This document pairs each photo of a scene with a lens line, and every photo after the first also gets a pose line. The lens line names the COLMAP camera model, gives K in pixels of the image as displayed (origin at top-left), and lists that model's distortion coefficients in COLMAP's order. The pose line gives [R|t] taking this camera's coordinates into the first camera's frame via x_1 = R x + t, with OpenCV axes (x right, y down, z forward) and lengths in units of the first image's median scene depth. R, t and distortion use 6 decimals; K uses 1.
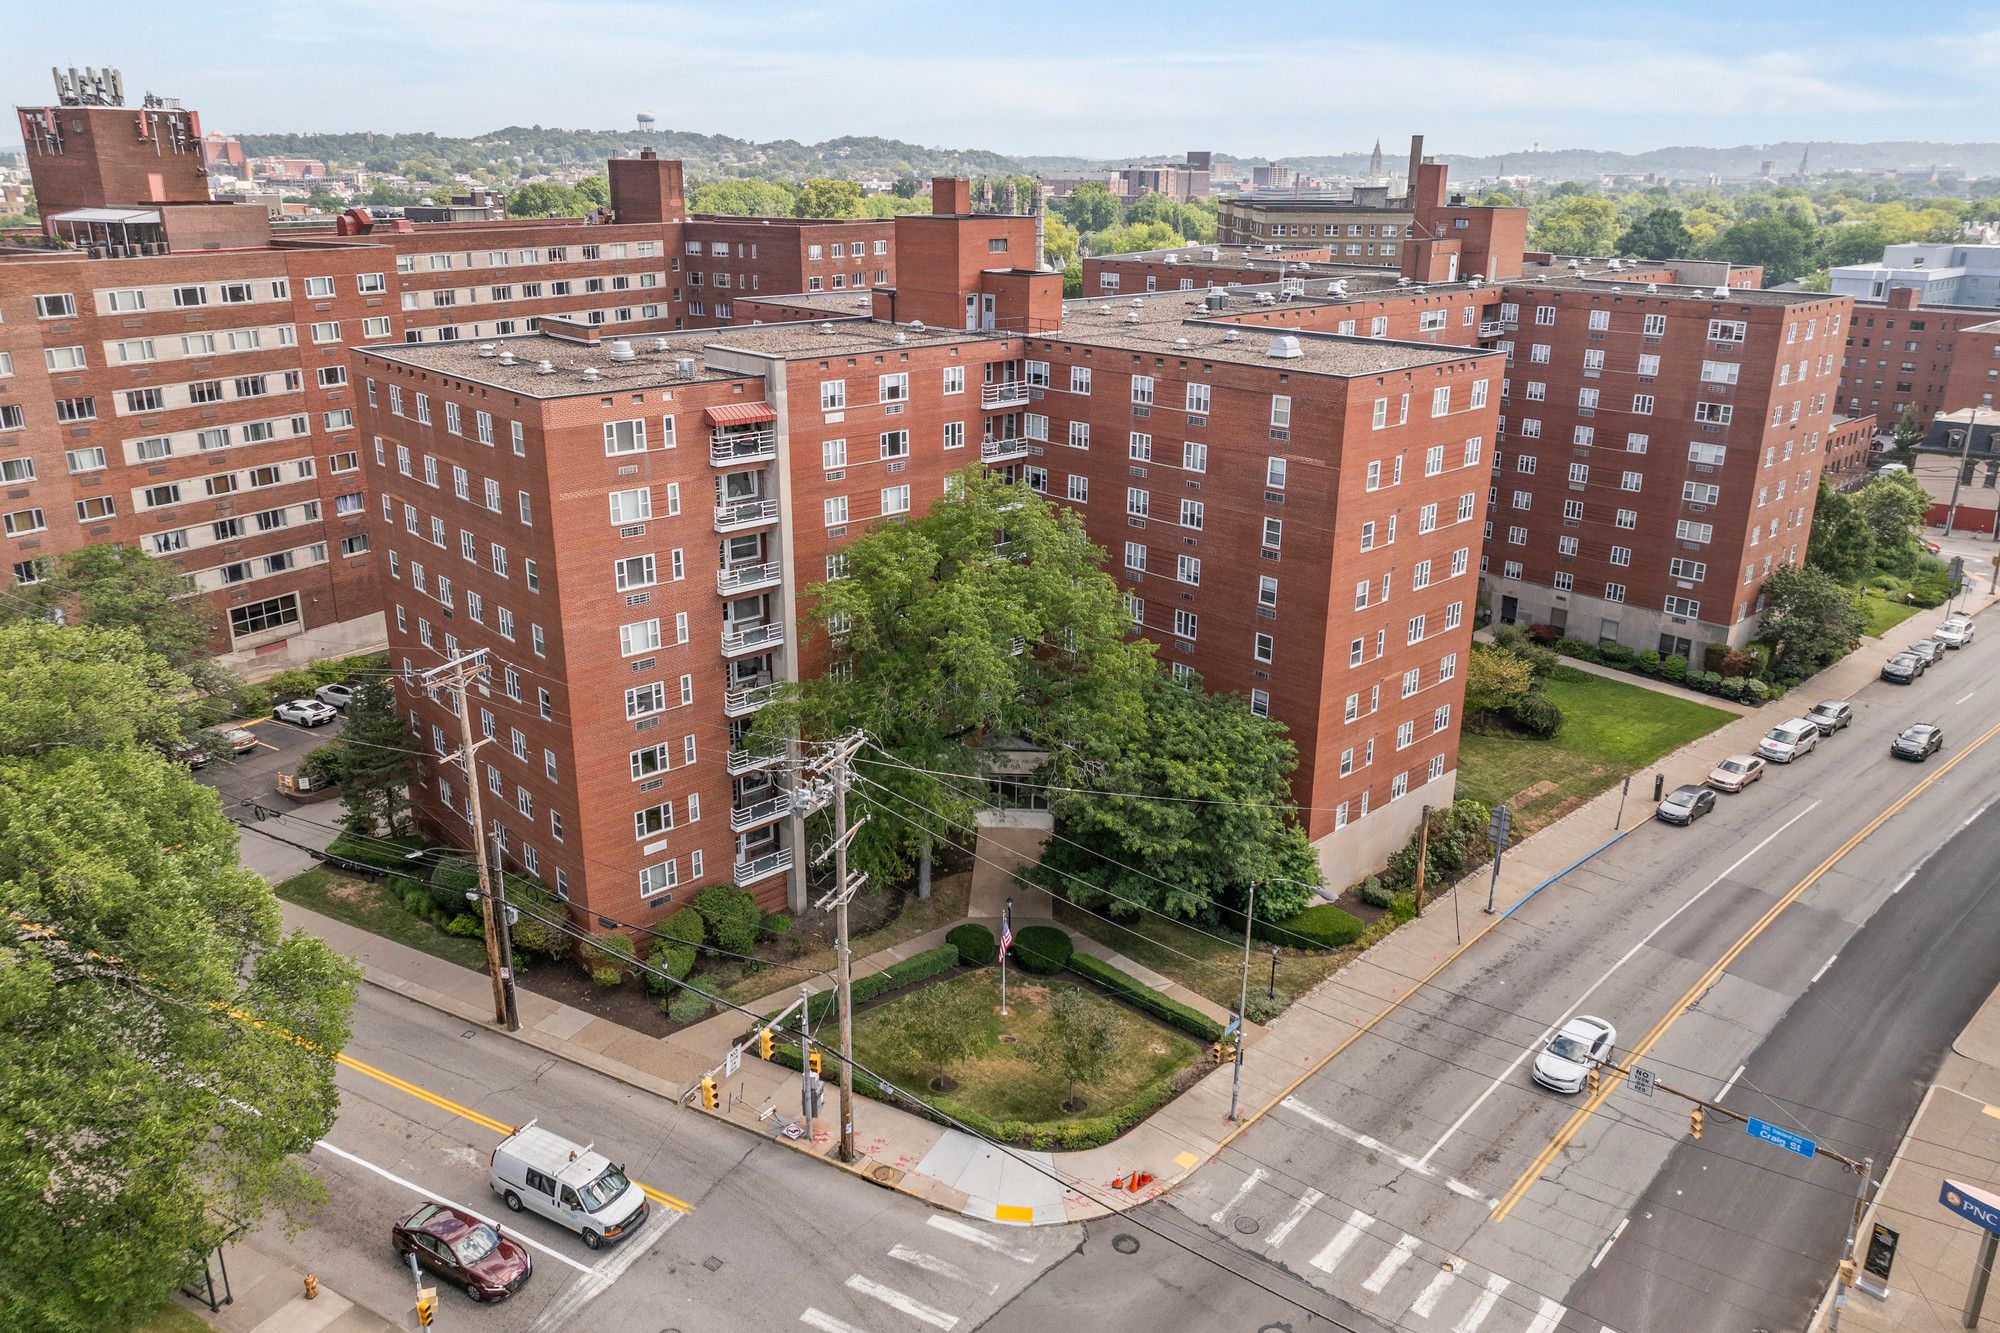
lens RADIAL K [[1353.6, 0, 974.6], [0, 1353.6, 617.9], [0, 0, 1]] dist [0.008833, -0.002400]
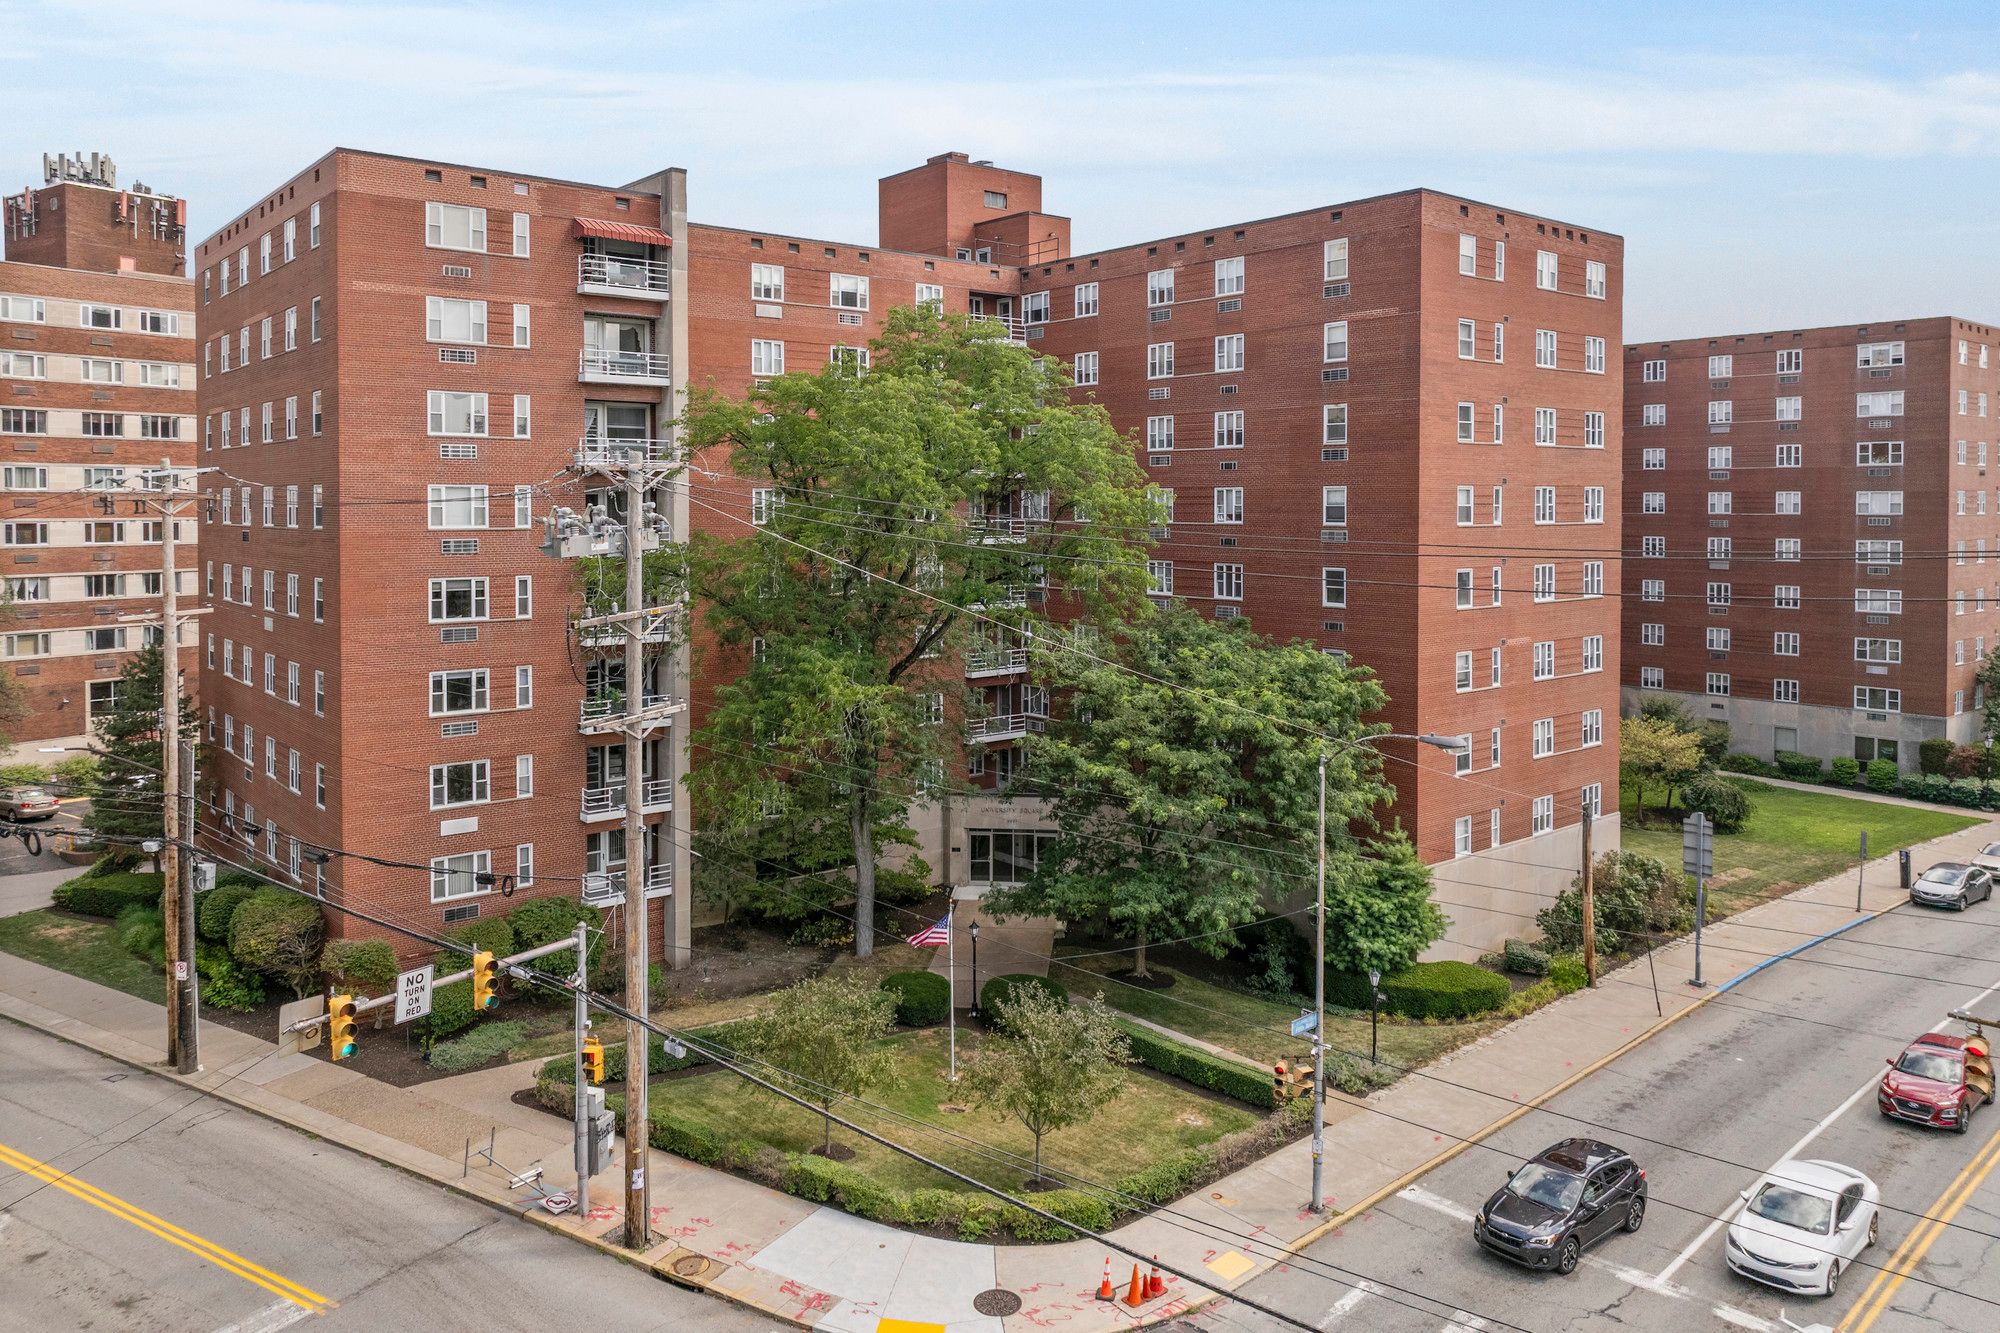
lens RADIAL K [[1365.7, 0, 988.7], [0, 1365.7, 558.3], [0, 0, 1]] dist [-0.003119, 0.006483]
pose [[0.998797, -0.002485, -0.048966, 0.061746], [-0.011386, 0.959652, -0.280960, 0.206606], [0.047689, 0.281180, 0.958469, 0.273256]]
